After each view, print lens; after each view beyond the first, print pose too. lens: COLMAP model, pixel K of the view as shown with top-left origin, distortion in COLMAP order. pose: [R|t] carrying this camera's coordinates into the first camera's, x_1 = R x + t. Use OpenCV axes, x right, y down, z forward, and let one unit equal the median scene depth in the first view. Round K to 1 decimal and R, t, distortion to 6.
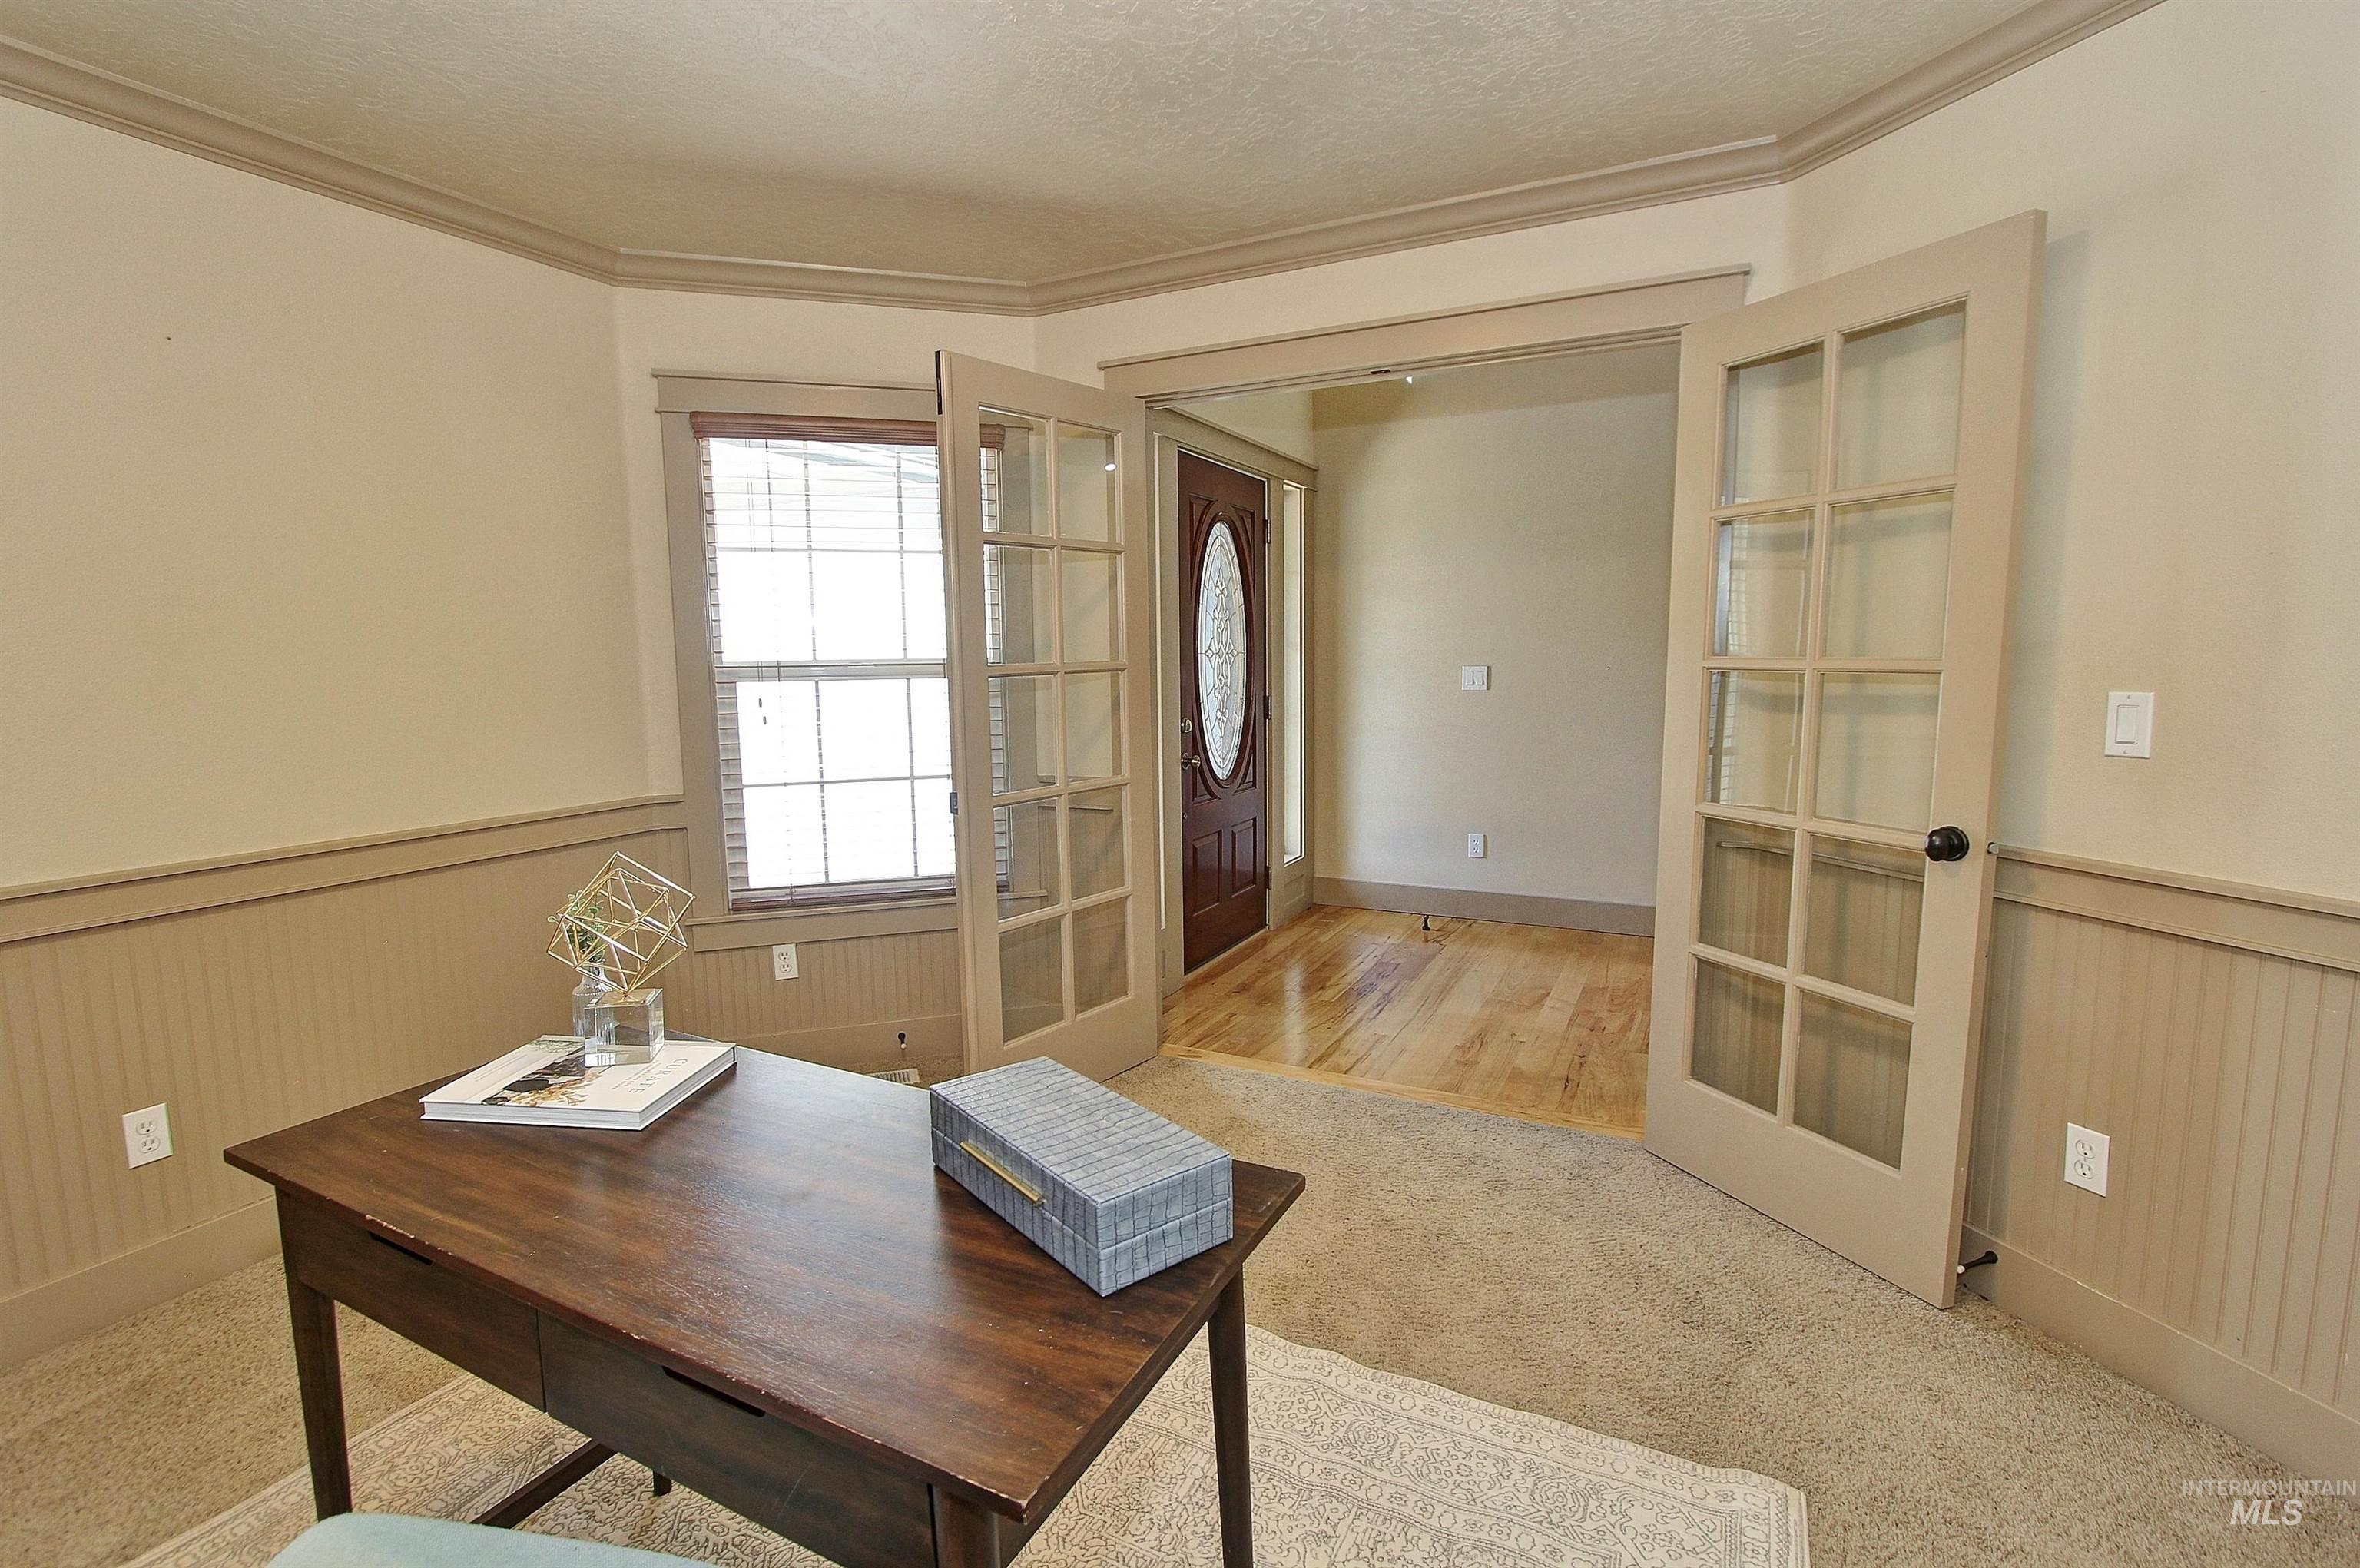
lens RADIAL K [[1090.5, 0, 1186.5], [0, 1090.5, 788.4], [0, 0, 1]] dist [-0.016589, 0.002427]
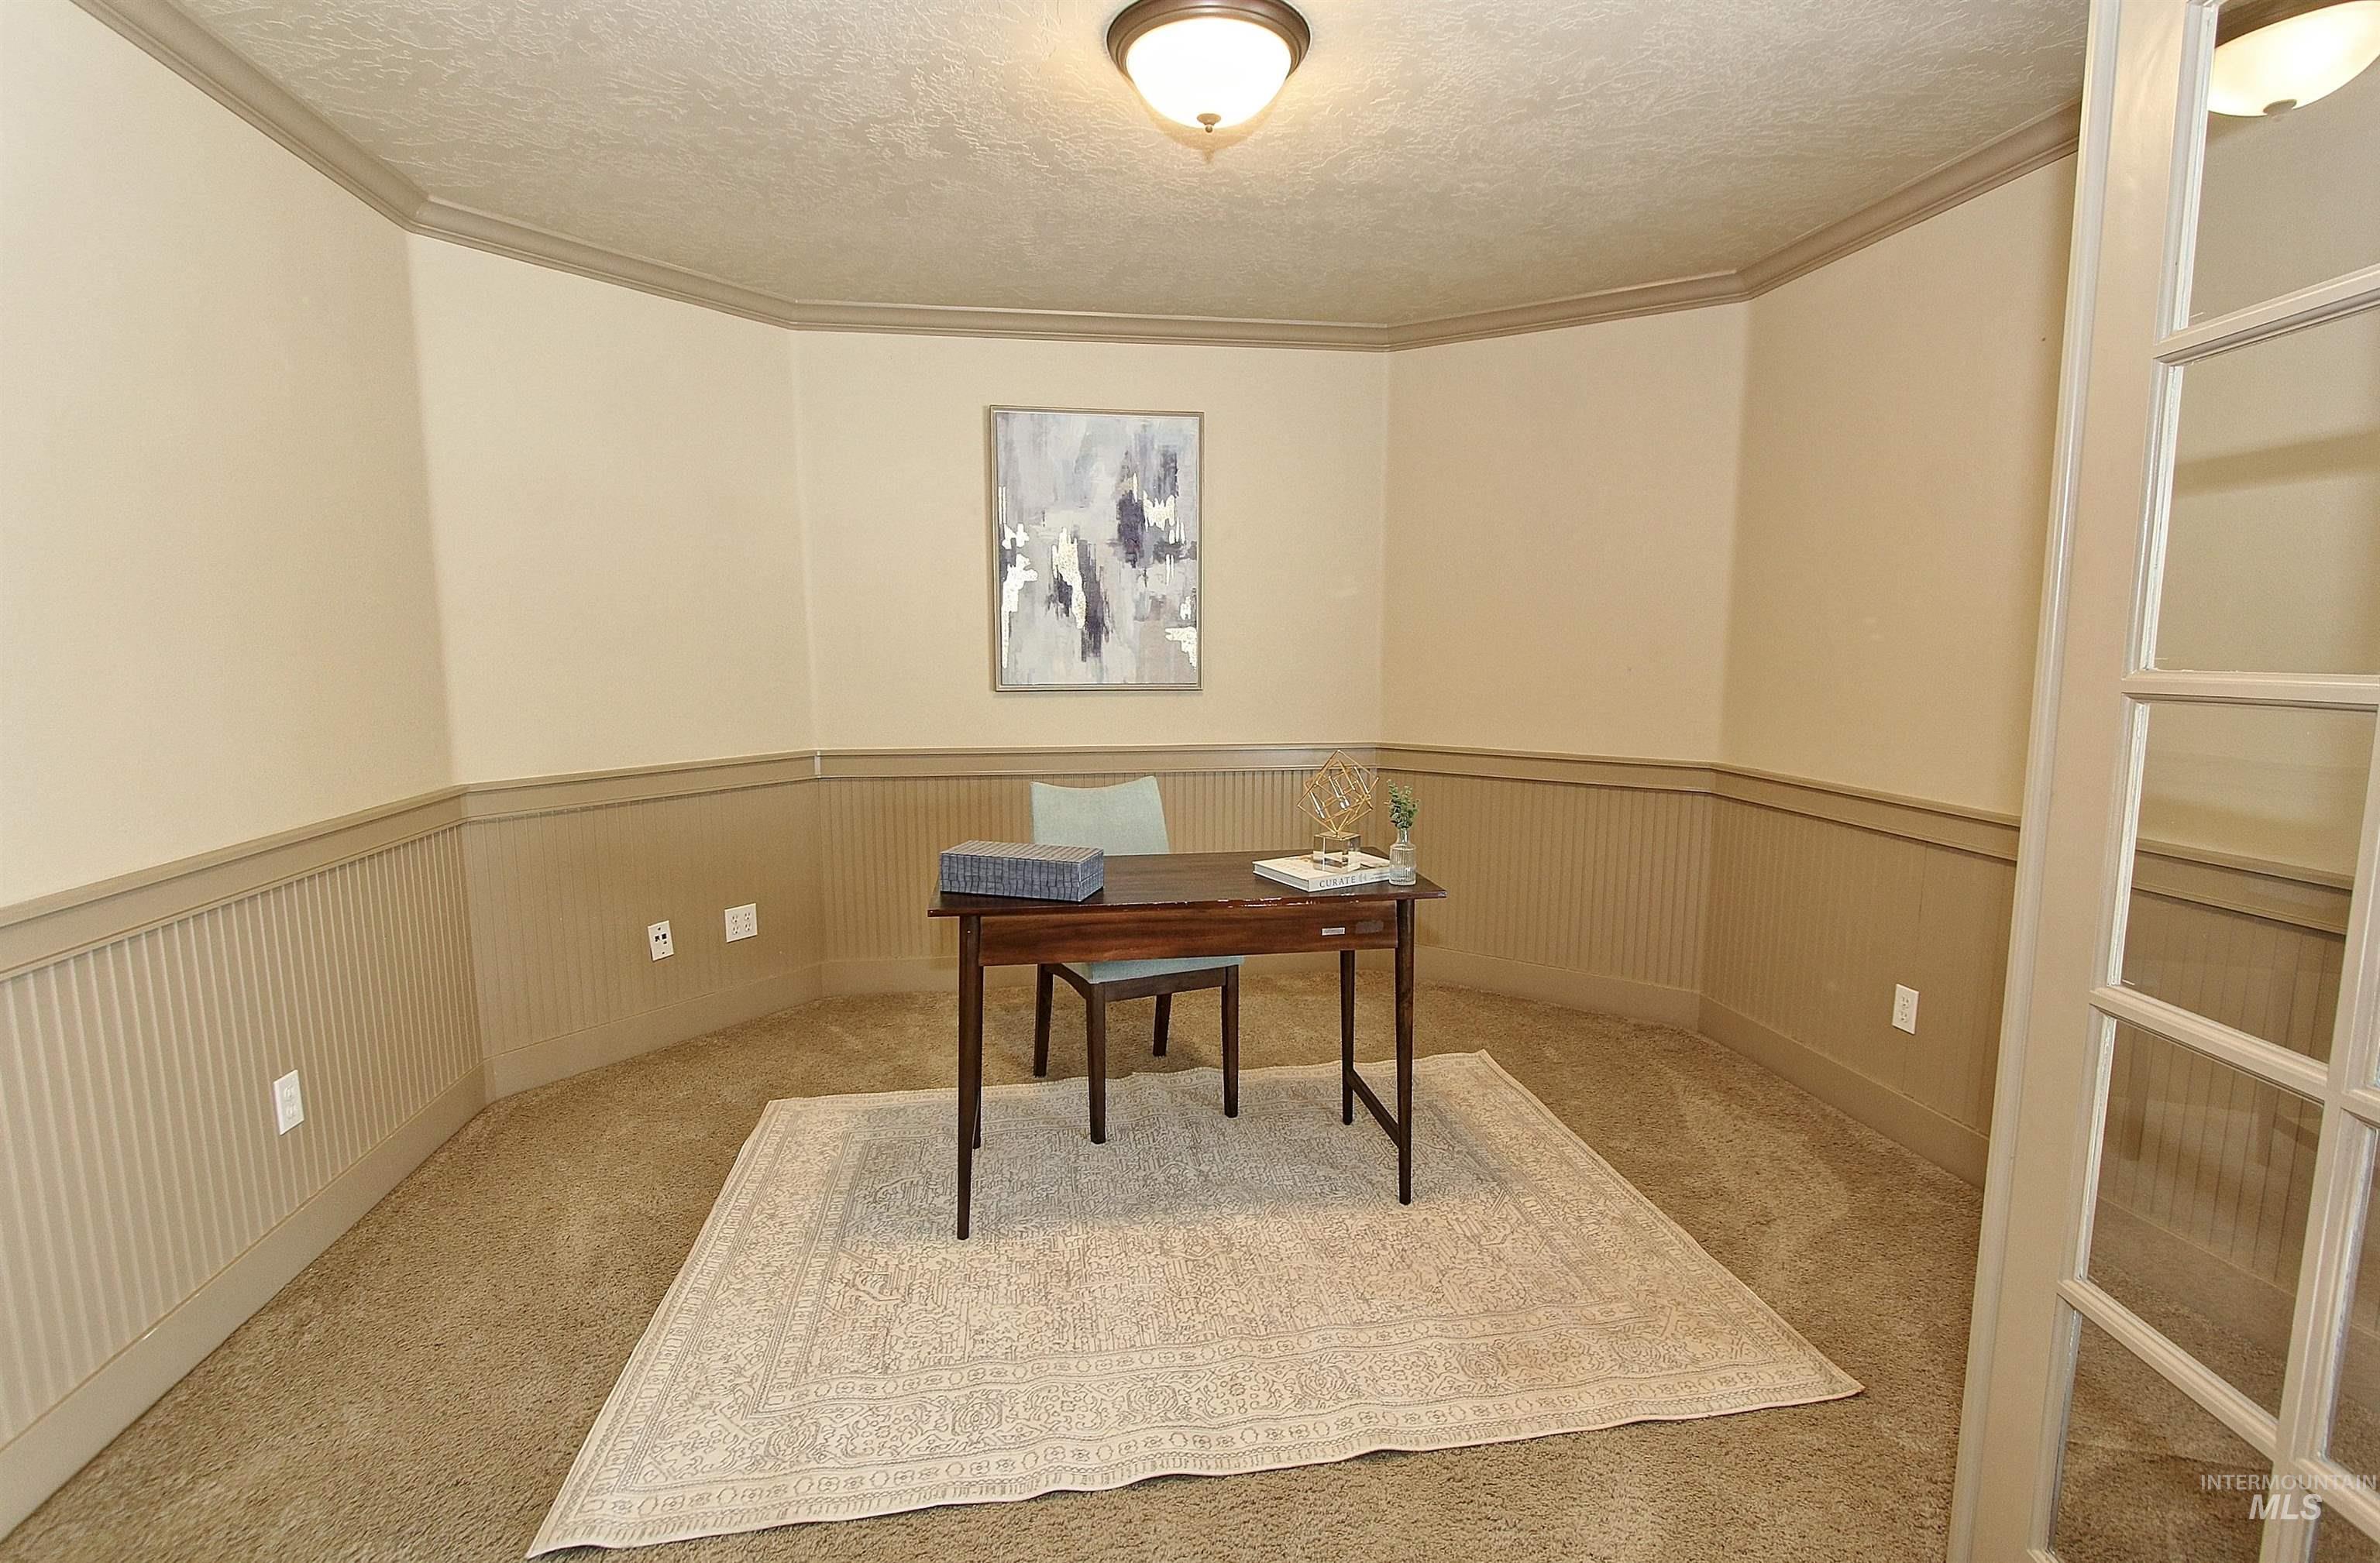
lens RADIAL K [[1099.6, 0, 1190.8], [0, 1099.6, 781.4], [0, 0, 1]] dist [-0.016589, 0.002427]
pose [[-0.809028, 0.095958, -0.579884, 0.557135], [-0.056131, 0.969461, 0.238736, -0.244065], [0.585084, 0.225694, -0.778935, 1.818792]]
